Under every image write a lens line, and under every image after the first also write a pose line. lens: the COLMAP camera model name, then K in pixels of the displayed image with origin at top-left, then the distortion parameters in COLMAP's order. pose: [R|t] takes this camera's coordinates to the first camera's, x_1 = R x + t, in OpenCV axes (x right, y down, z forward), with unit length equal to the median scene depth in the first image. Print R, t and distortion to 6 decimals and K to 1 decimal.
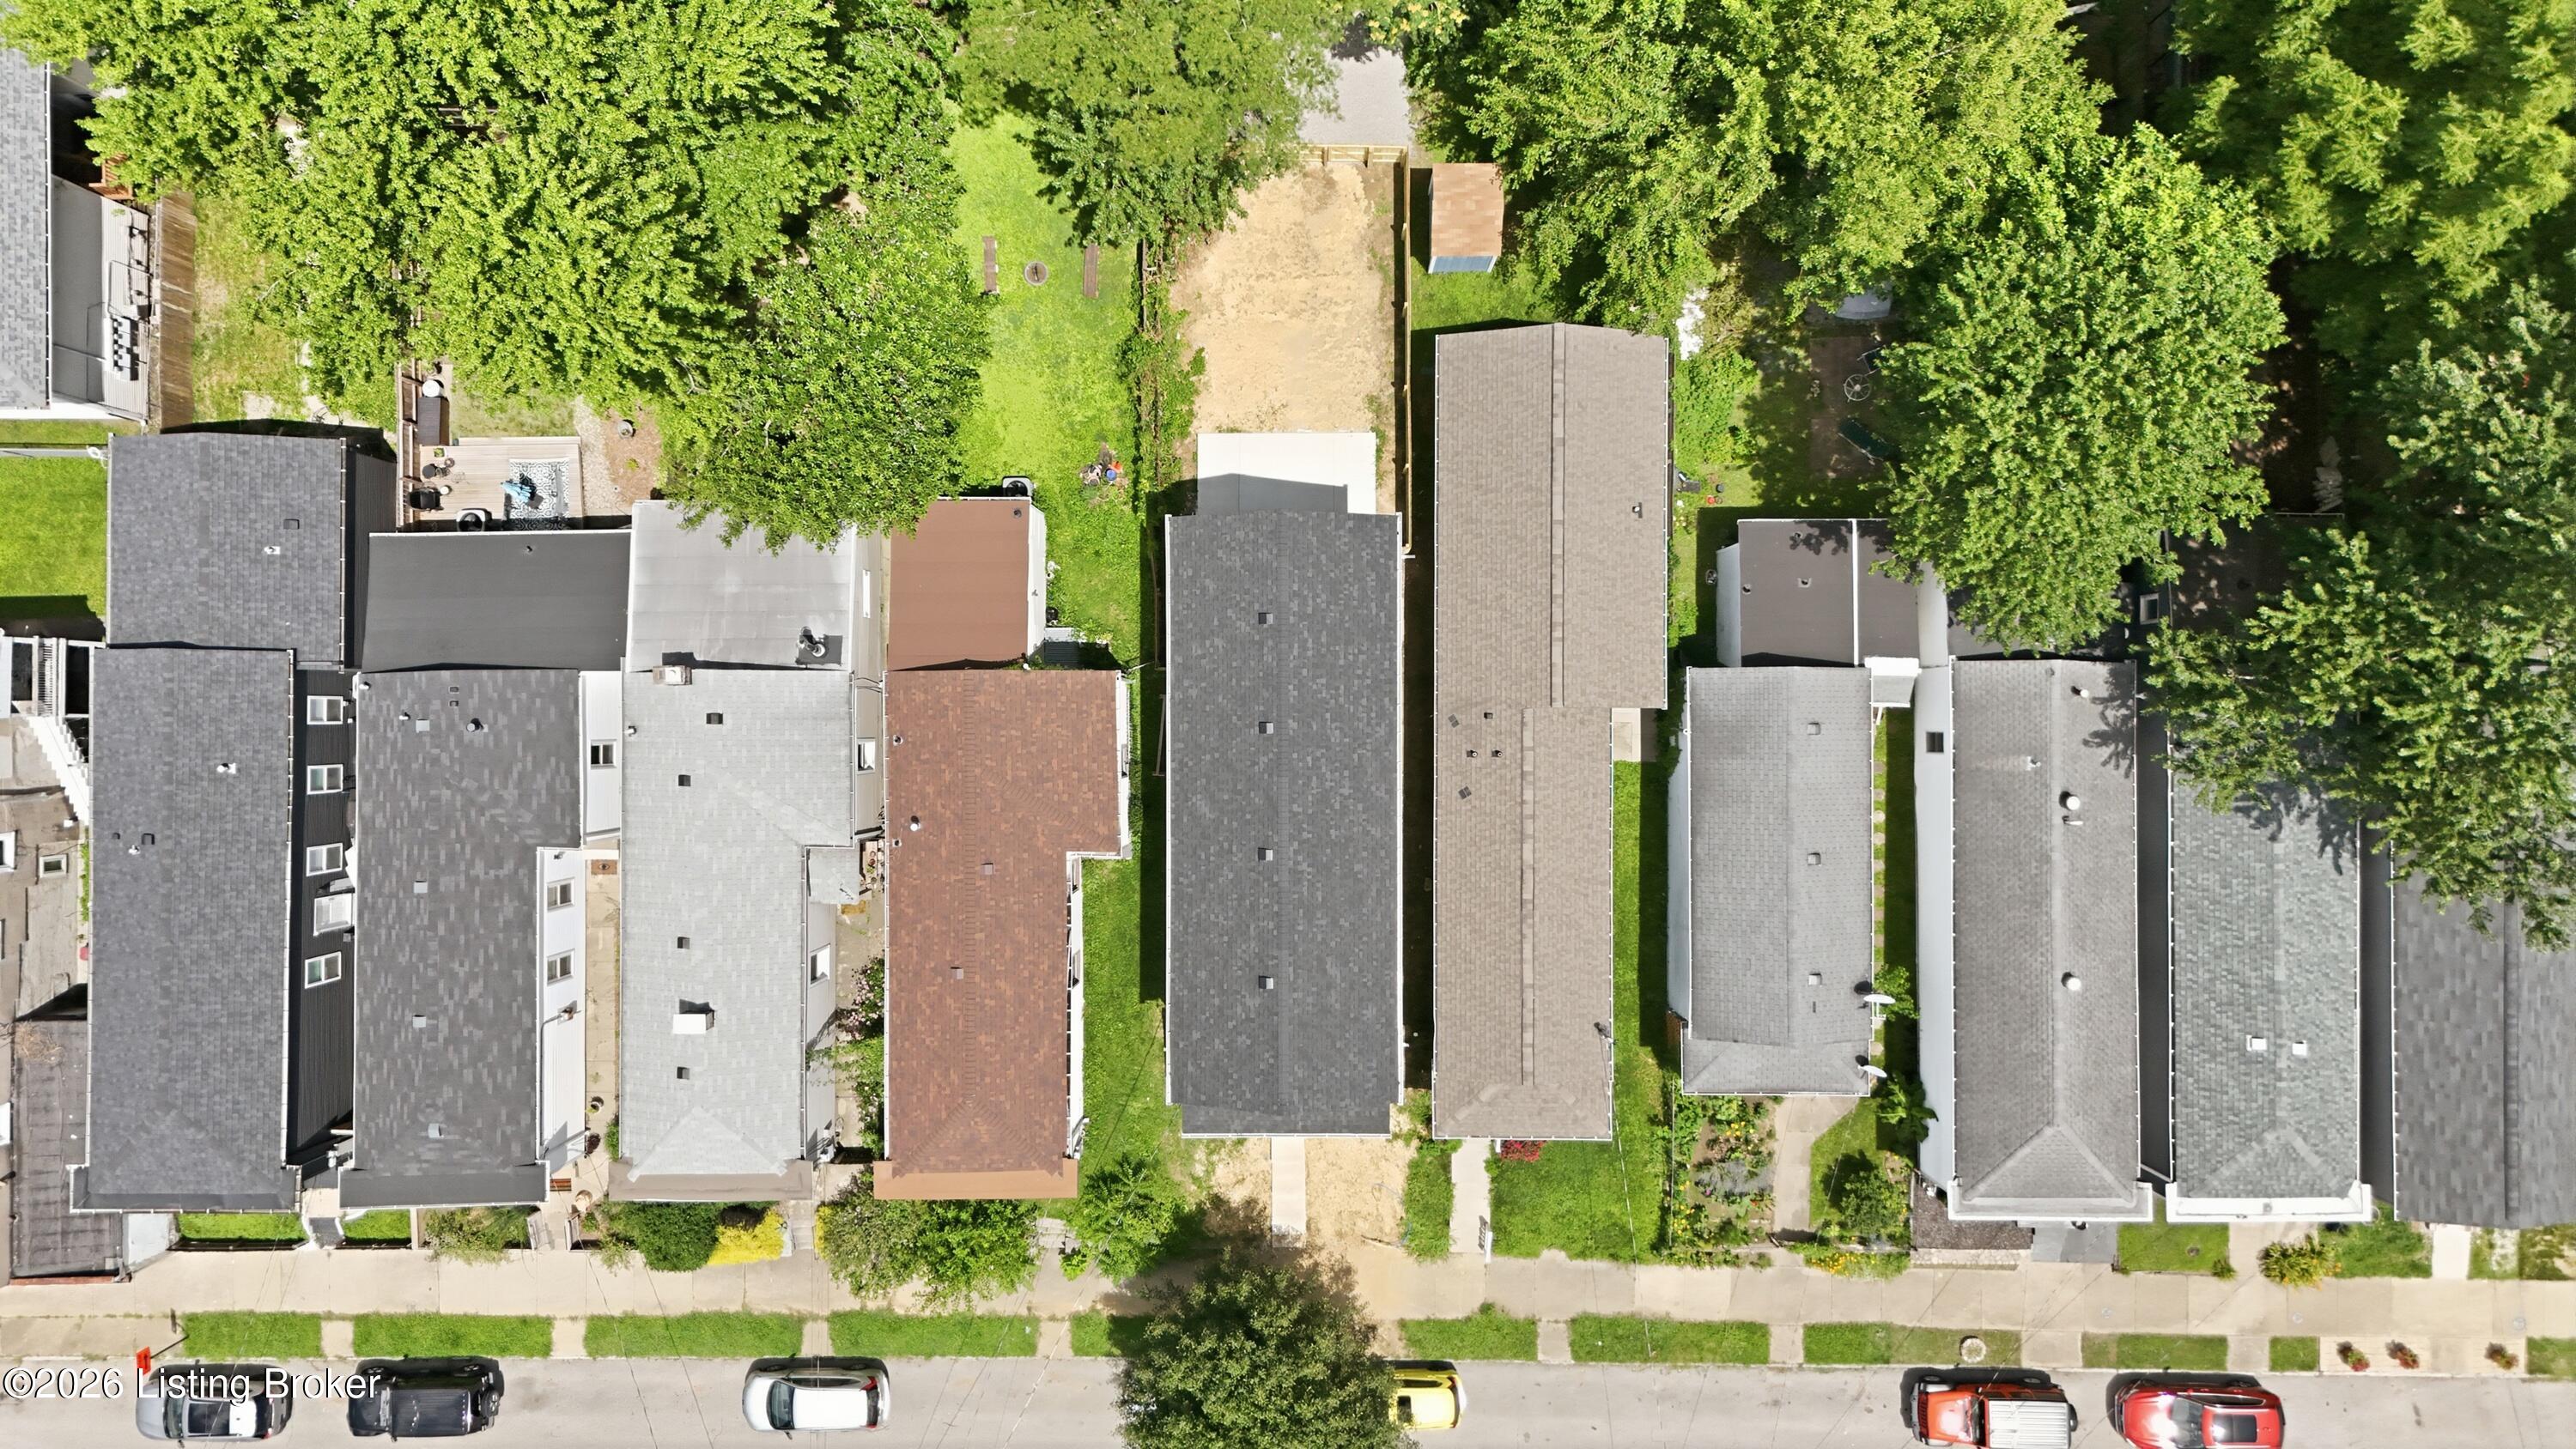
lens RADIAL K [[1864.3, 0, 1279.9], [0, 1864.3, 726.8], [0, 0, 1]] dist [0.006941, 0.000939]
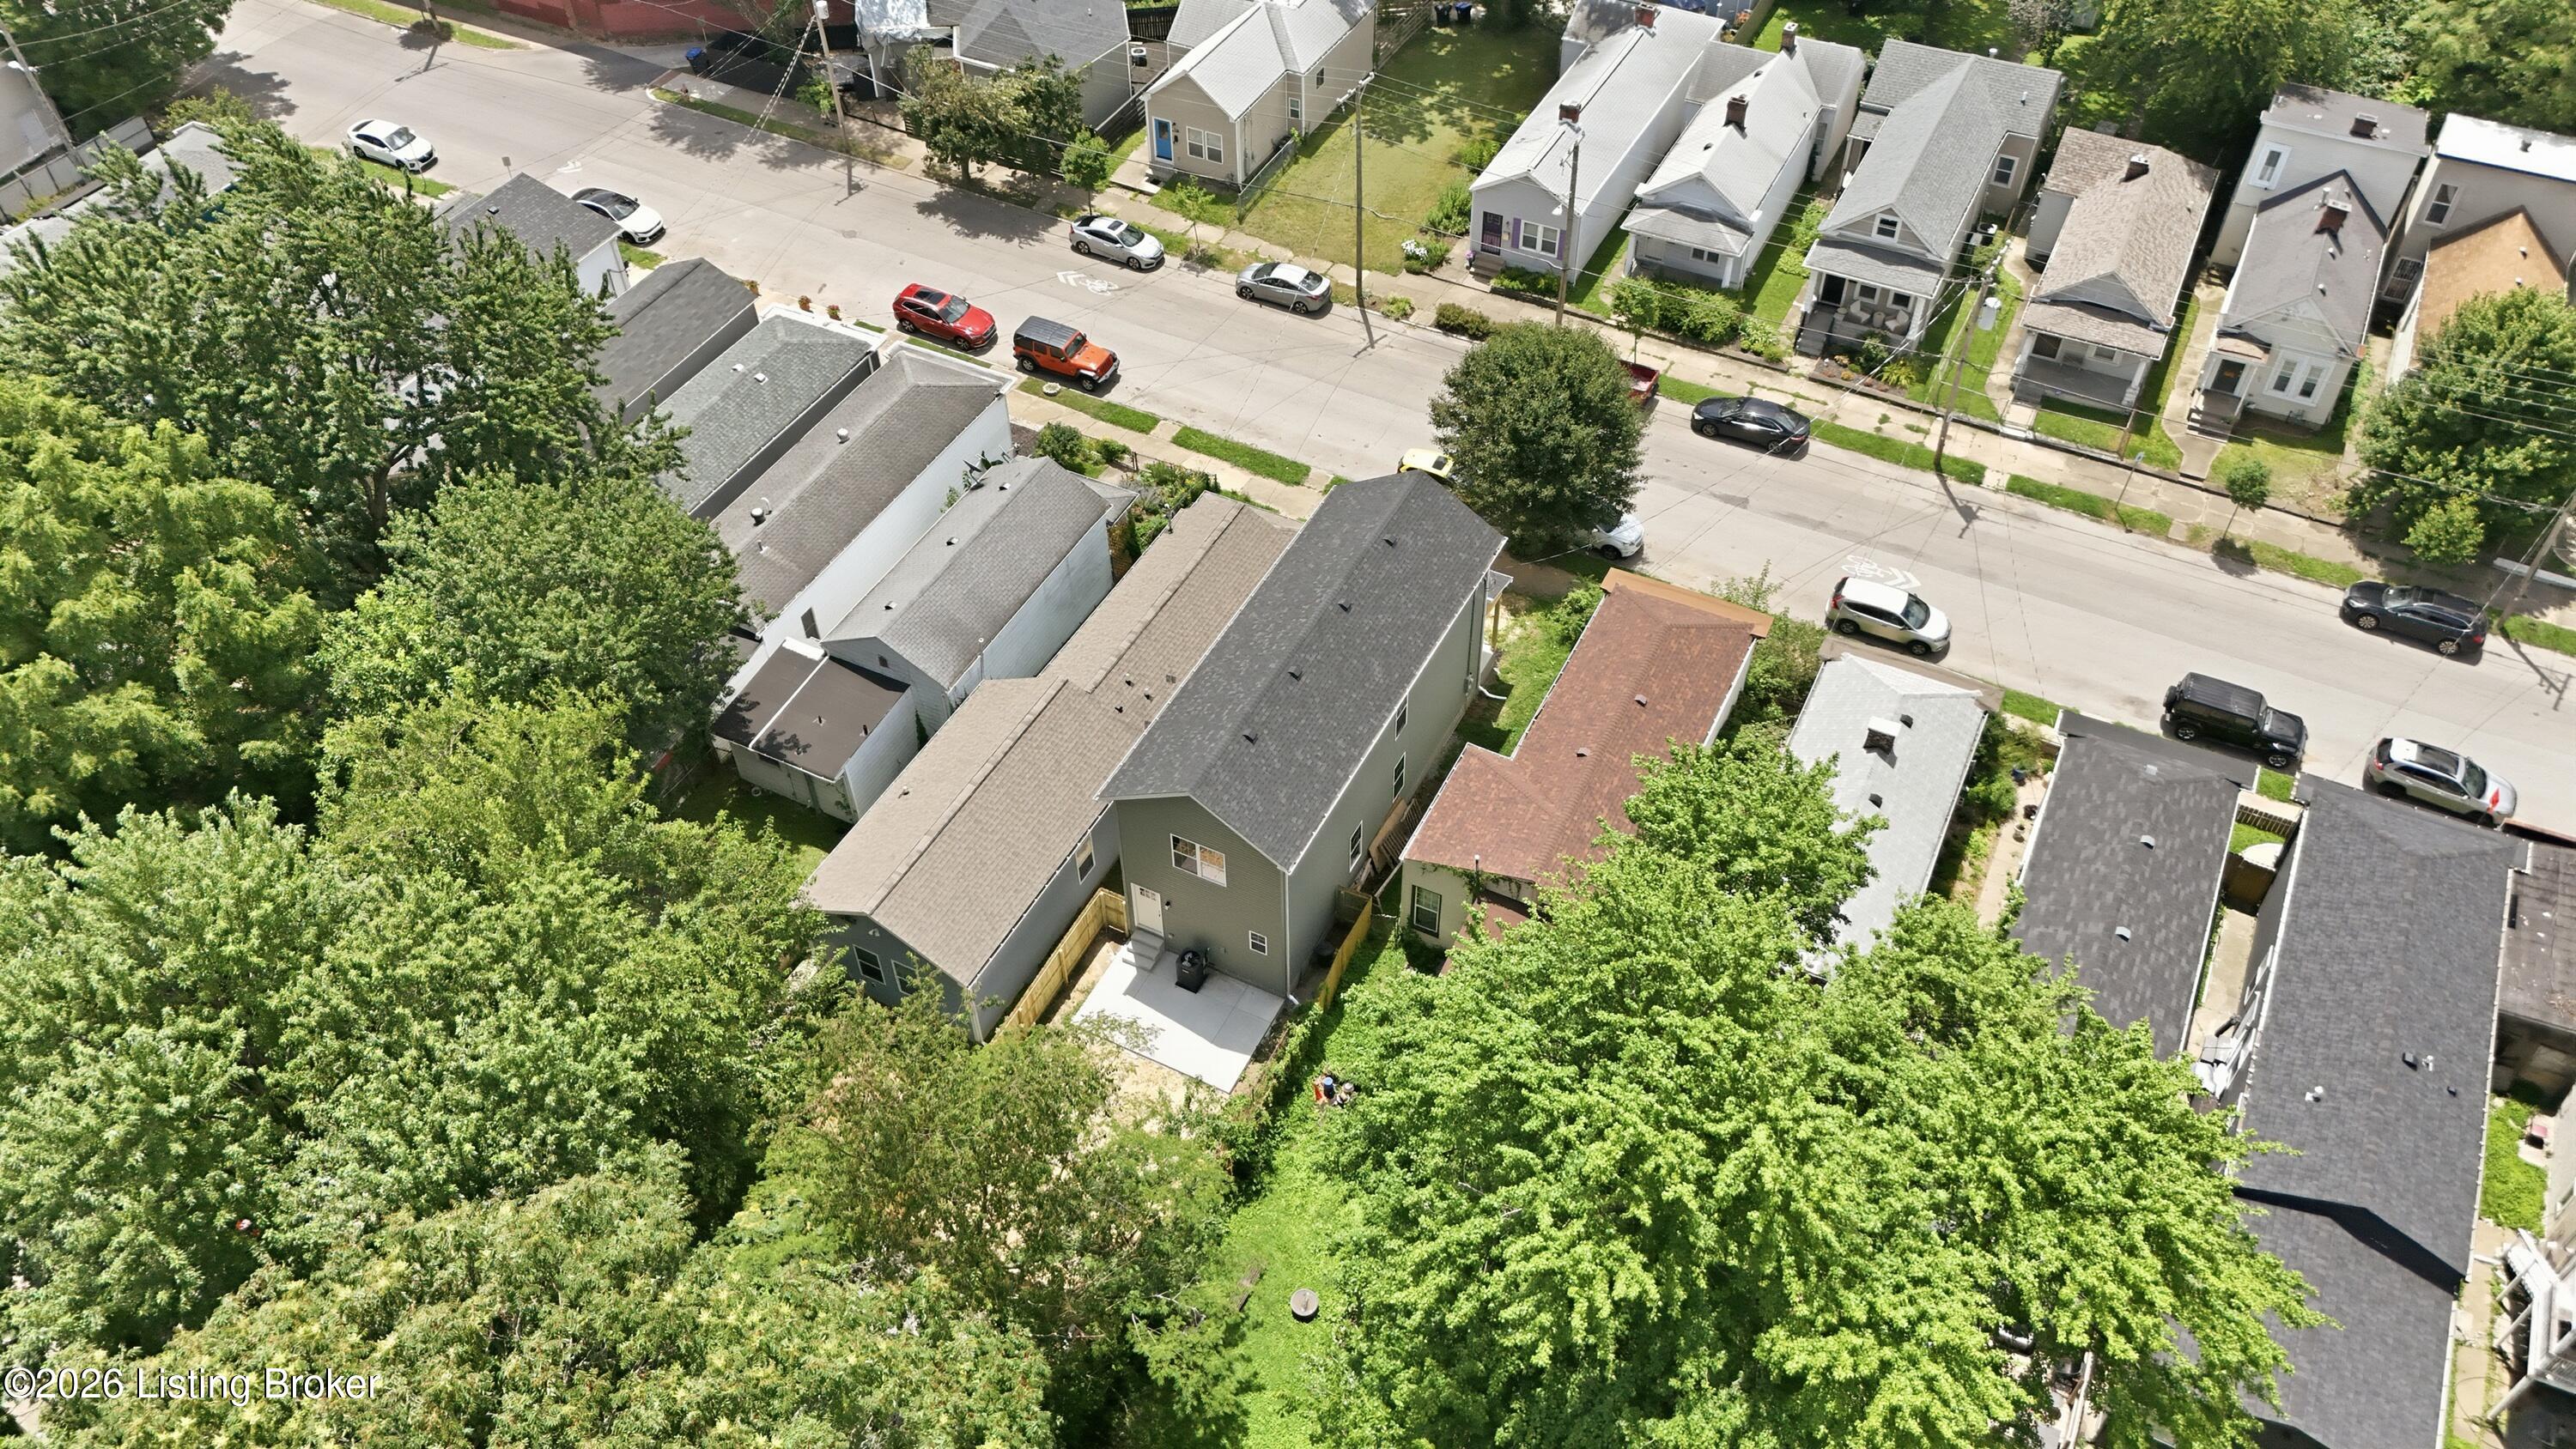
lens RADIAL K [[1864.3, 0, 1279.9], [0, 1864.3, 726.8], [0, 0, 1]] dist [0.006941, 0.000939]
pose [[-0.890476, -0.315594, 0.327799, -0.323485], [0.454722, -0.643678, 0.615554, -0.617909], [0.016731, 0.697194, 0.716687, 0.184543]]
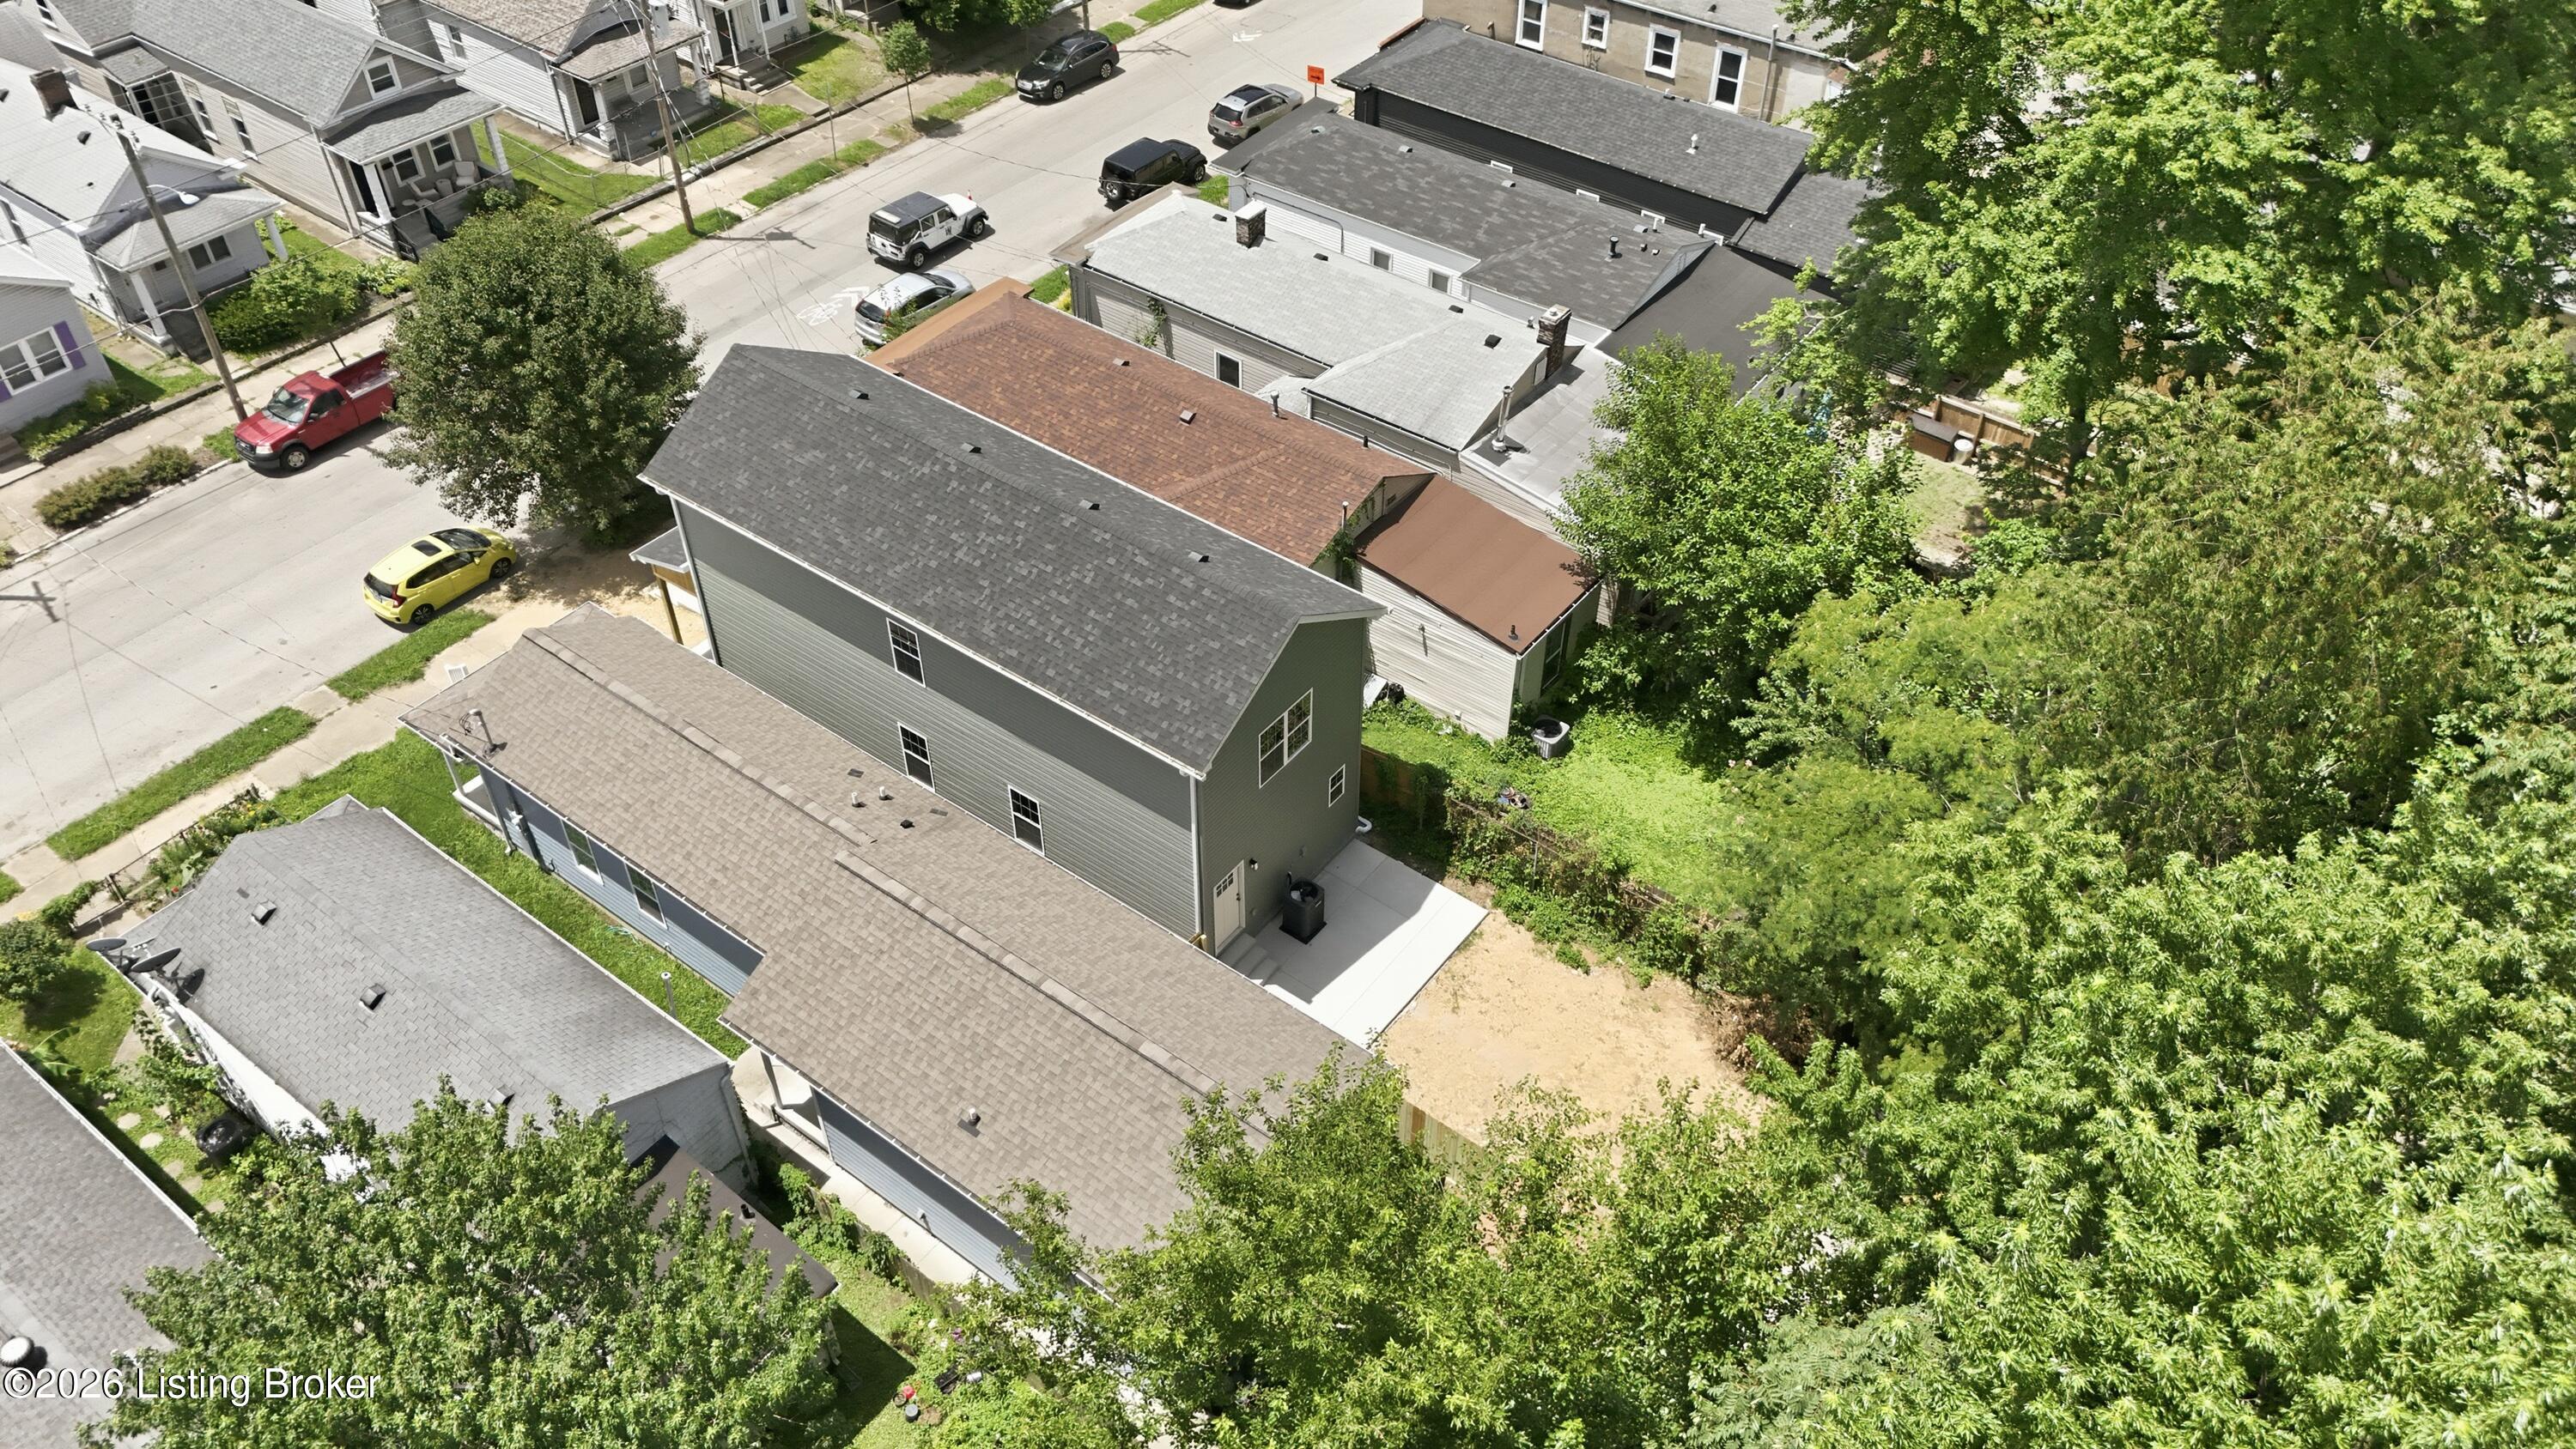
lens RADIAL K [[1864.3, 0, 1279.9], [0, 1864.3, 726.8], [0, 0, 1]] dist [0.006941, 0.000939]
pose [[-0.606889, 0.543591, -0.579822, 0.380916], [-0.794783, -0.412784, 0.444893, -0.384936], [0.002498, 0.730833, 0.682551, 0.459843]]
